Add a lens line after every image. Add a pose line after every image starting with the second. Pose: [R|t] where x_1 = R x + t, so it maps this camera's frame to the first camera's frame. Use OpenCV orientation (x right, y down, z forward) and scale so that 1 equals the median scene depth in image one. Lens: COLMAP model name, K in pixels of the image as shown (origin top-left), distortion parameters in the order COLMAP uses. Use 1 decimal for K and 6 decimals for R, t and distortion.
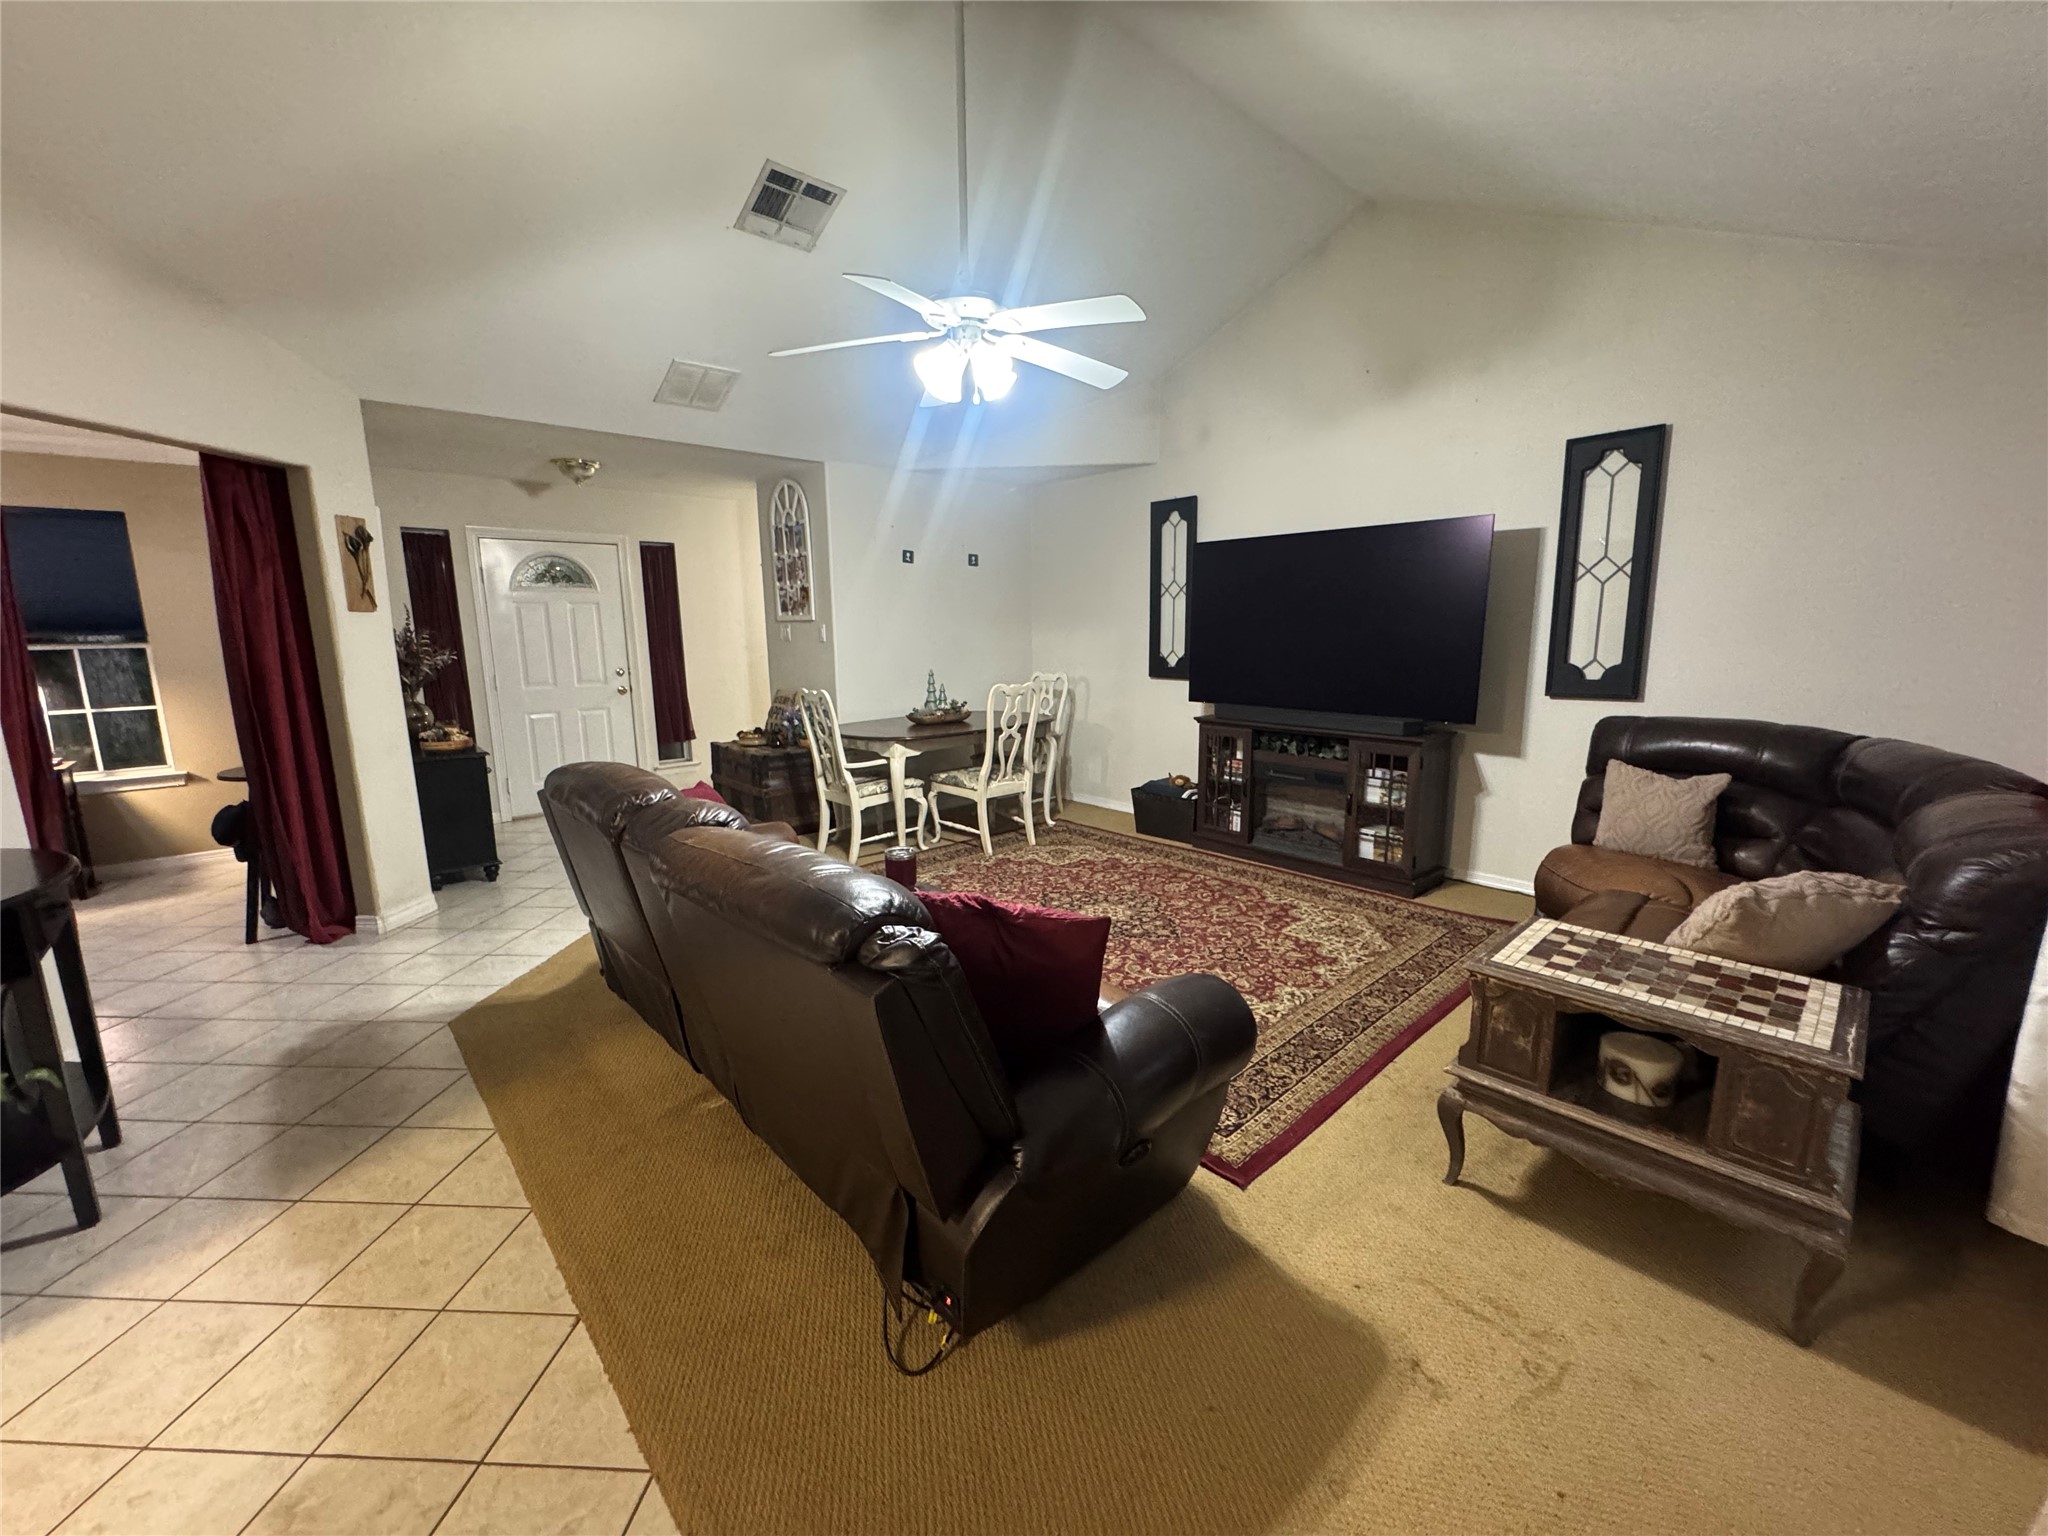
lens RADIAL K [[821.7, 0, 1020.3], [0, 821.7, 762.8], [0, 0, 1]] dist [-0.003759, 0.000723]
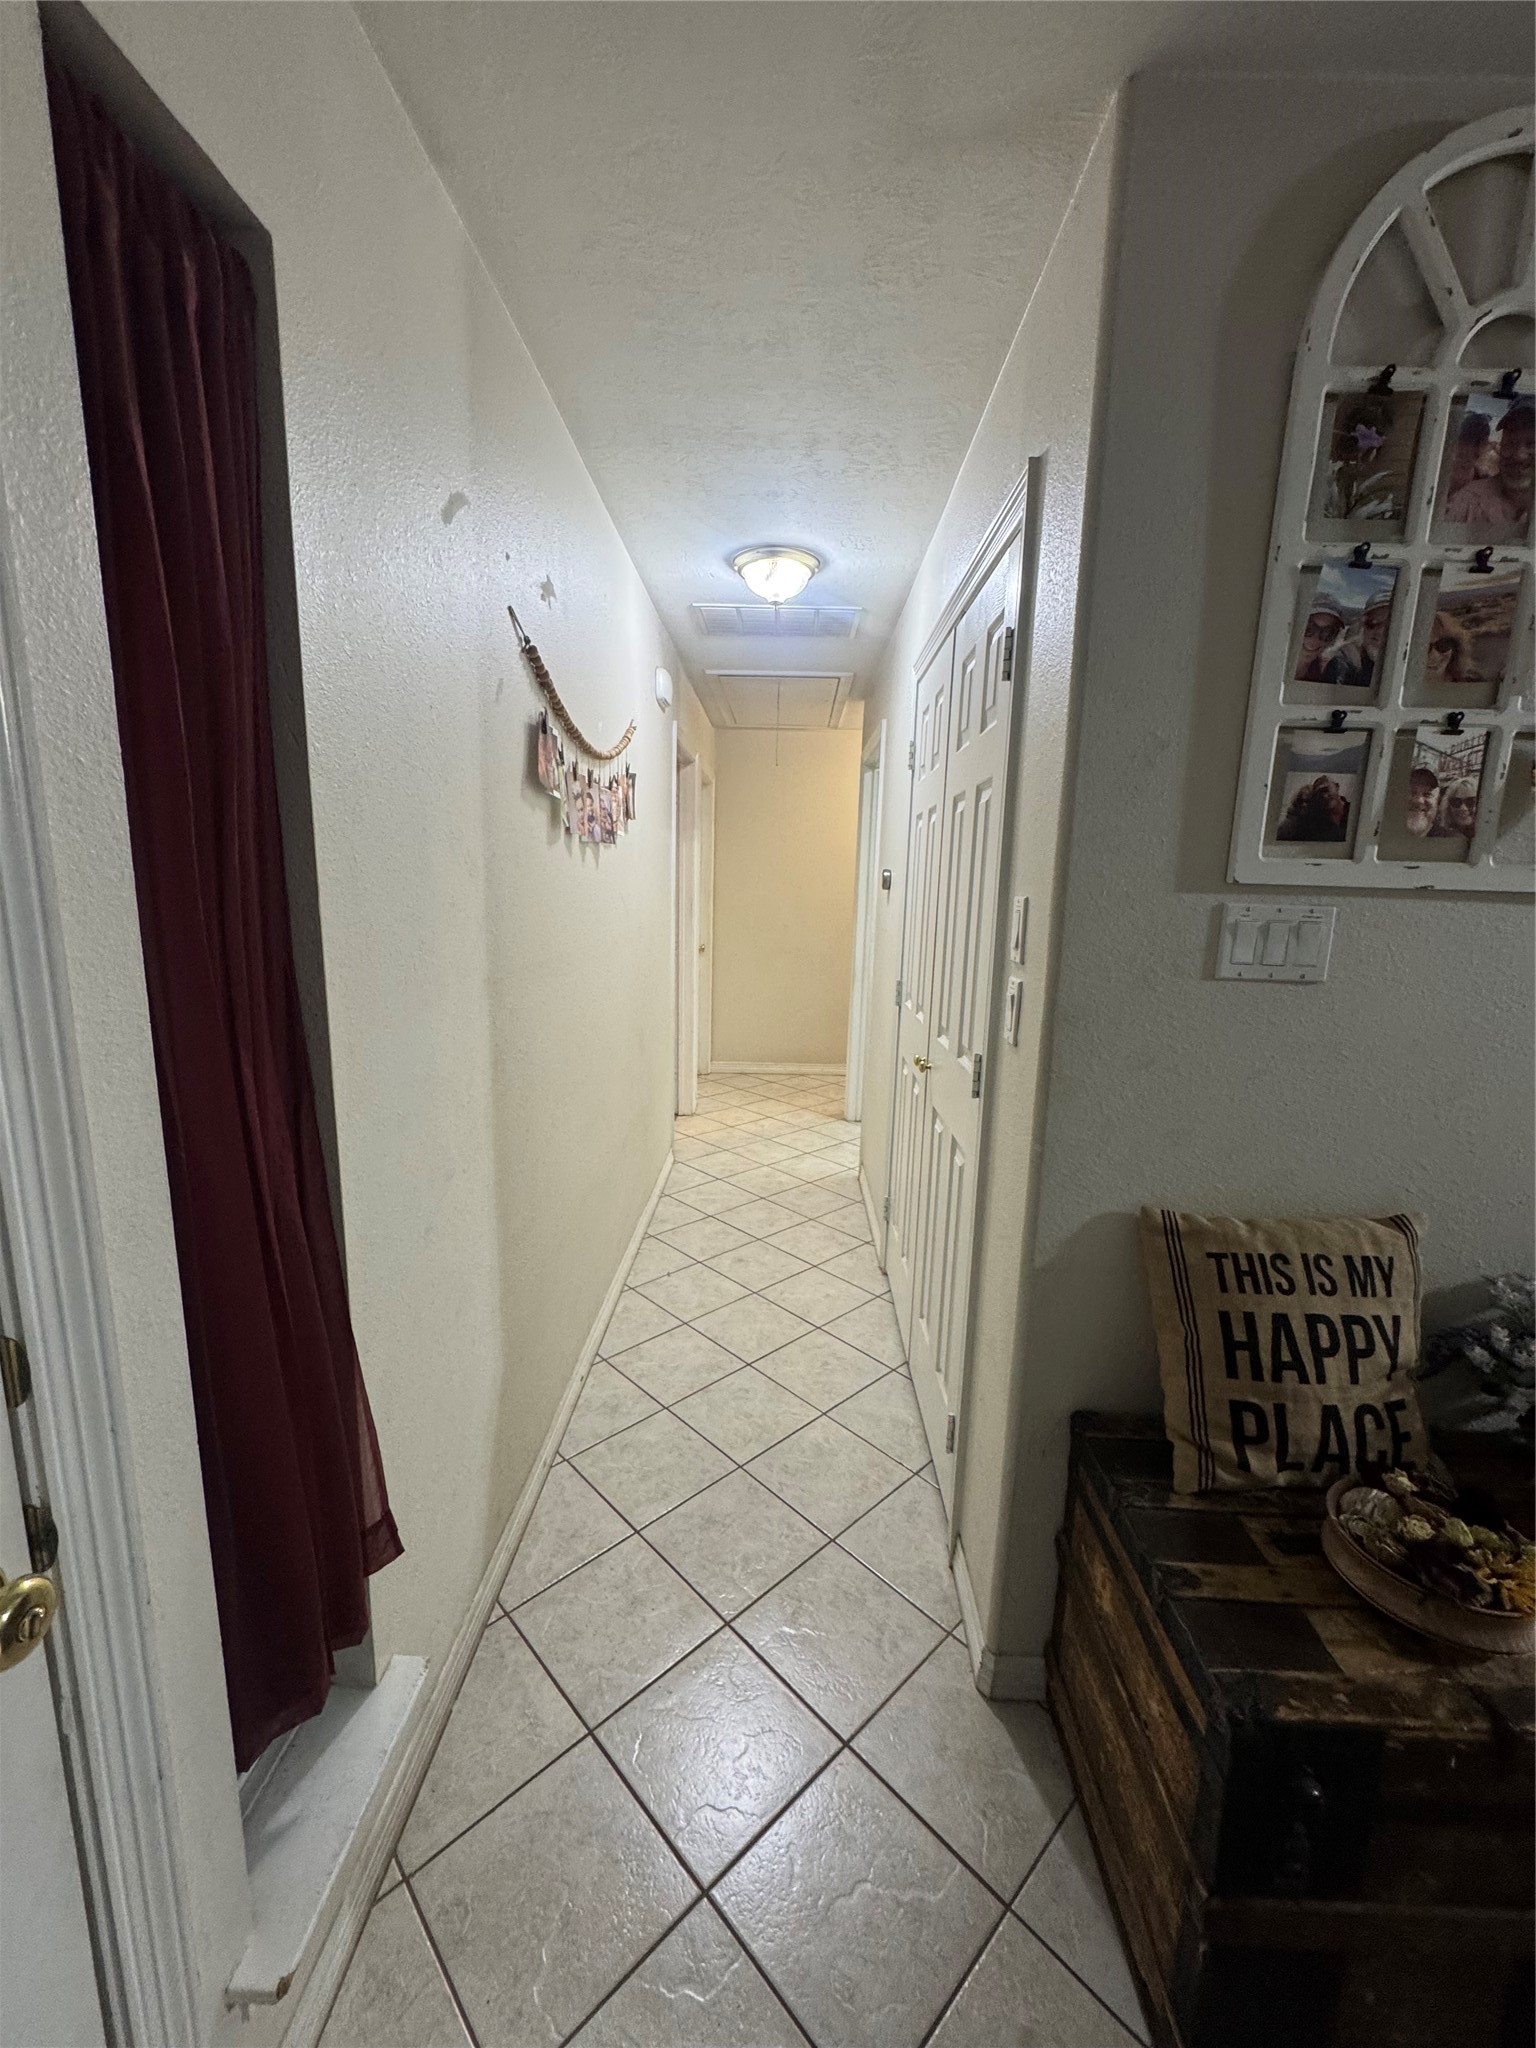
lens RADIAL K [[821.7, 0, 767.9], [0, 821.7, 1020.9], [0, 0, 1]] dist [-0.003759, 0.000723]
pose [[0.683189, -0.097388, 0.723718, -0.804034], [0.087624, 0.994839, 0.051155, -0.247770], [-0.724965, 0.028466, 0.688197, 1.461479]]
